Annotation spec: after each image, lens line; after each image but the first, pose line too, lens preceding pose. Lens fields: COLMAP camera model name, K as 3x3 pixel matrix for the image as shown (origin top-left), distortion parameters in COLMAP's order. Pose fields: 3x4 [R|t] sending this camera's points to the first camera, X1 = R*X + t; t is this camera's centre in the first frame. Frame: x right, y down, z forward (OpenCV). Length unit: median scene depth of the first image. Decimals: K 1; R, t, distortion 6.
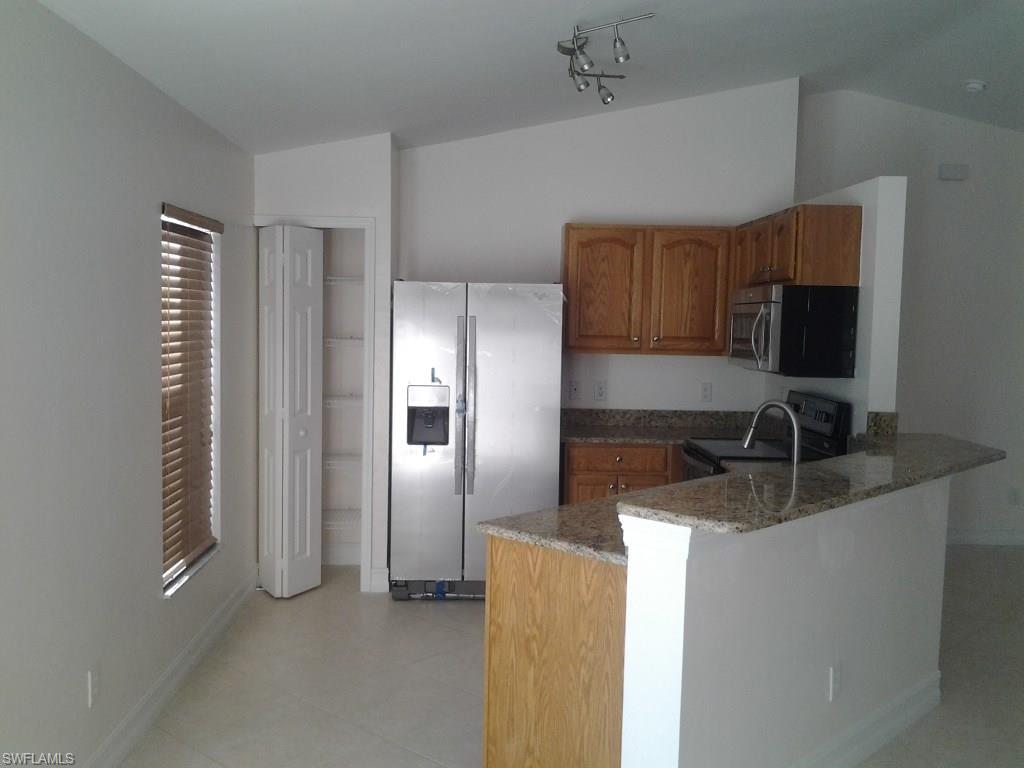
lens RADIAL K [[980.5, 0, 510.6], [0, 980.5, 391.4], [0, 0, 1]] dist [0.093440, -0.270536]
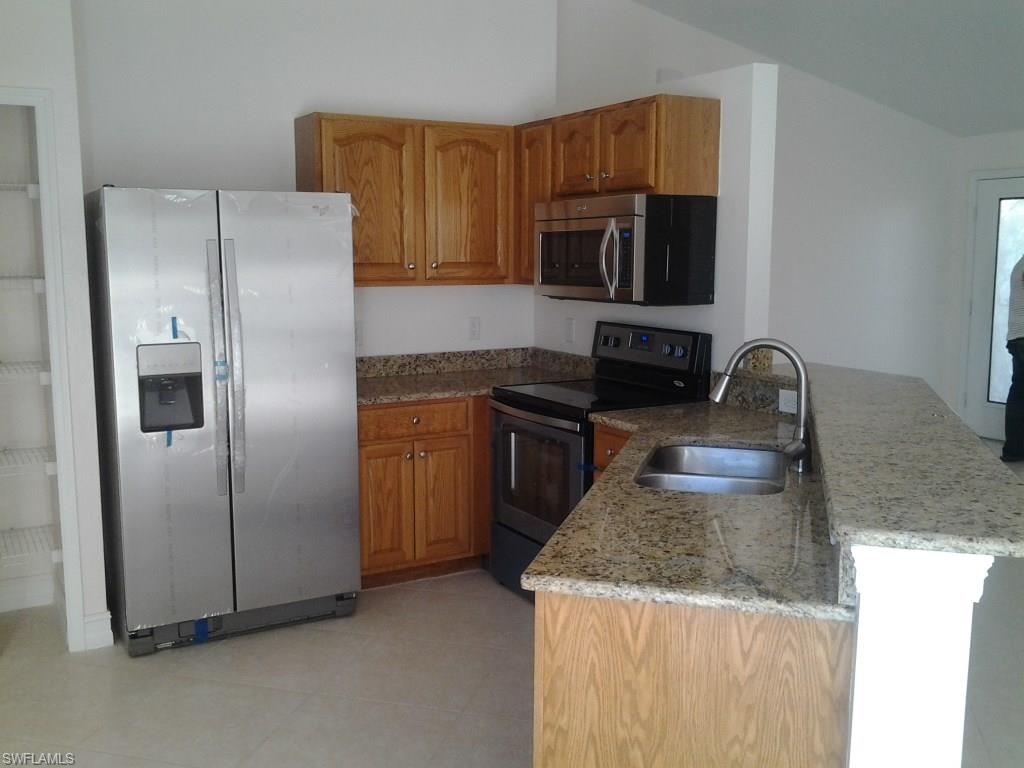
lens RADIAL K [[980.5, 0, 510.6], [0, 980.5, 391.4], [0, 0, 1]] dist [0.093440, -0.270536]
pose [[0.887541, -0.087242, 0.452394, -0.184998], [0.053154, 0.994741, 0.087550, -0.020188], [-0.457653, -0.053658, 0.887510, 0.283311]]
